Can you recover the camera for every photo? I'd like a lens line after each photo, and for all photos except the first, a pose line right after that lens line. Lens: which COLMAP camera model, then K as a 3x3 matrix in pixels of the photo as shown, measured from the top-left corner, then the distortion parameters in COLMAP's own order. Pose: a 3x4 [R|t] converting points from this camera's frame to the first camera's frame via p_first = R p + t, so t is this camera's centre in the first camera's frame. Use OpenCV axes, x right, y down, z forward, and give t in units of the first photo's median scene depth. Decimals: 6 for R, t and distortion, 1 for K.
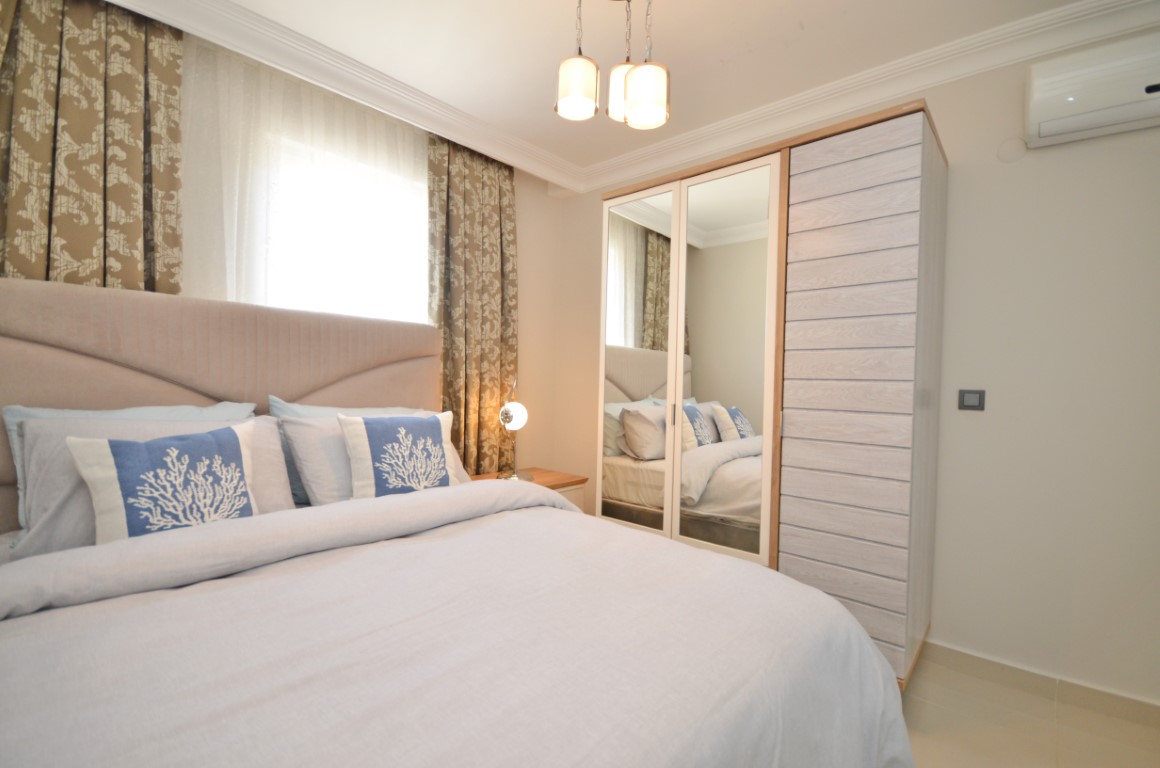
lens RADIAL K [[514.6, 0, 583.0], [0, 514.6, 389.7], [0, 0, 1]] dist [-0.001838, -0.004521]
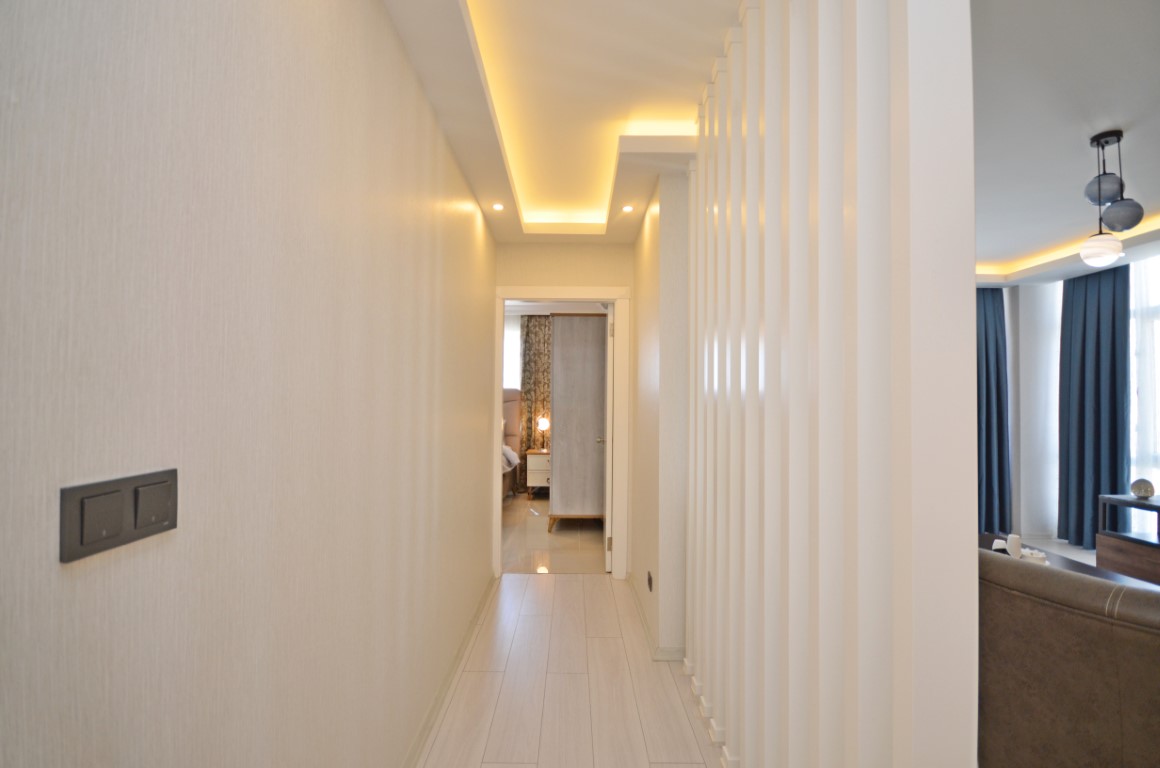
lens RADIAL K [[514.6, 0, 577.3], [0, 514.6, 390.1], [0, 0, 1]] dist [-0.001838, -0.004521]
pose [[0.672634, -0.027620, -0.739459, 2.024350], [-0.004464, 0.999133, -0.041381, -0.011644], [0.739962, 0.031135, 0.671928, -0.578236]]
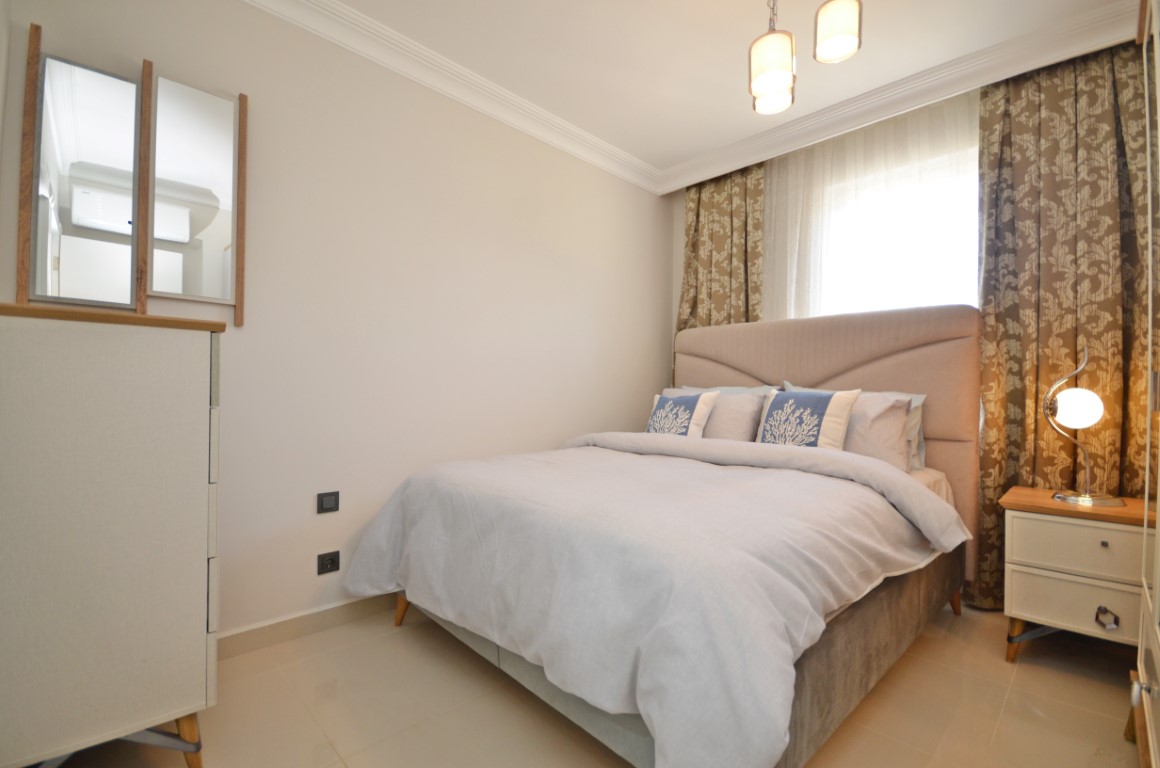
lens RADIAL K [[514.6, 0, 568.5], [0, 514.6, 387.4], [0, 0, 1]] dist [-0.001838, -0.004521]
pose [[-0.088048, -0.034873, -0.995506, 0.711664], [-0.033721, 0.998919, -0.032010, 0.078867], [0.995545, 0.030751, -0.089128, 0.437028]]
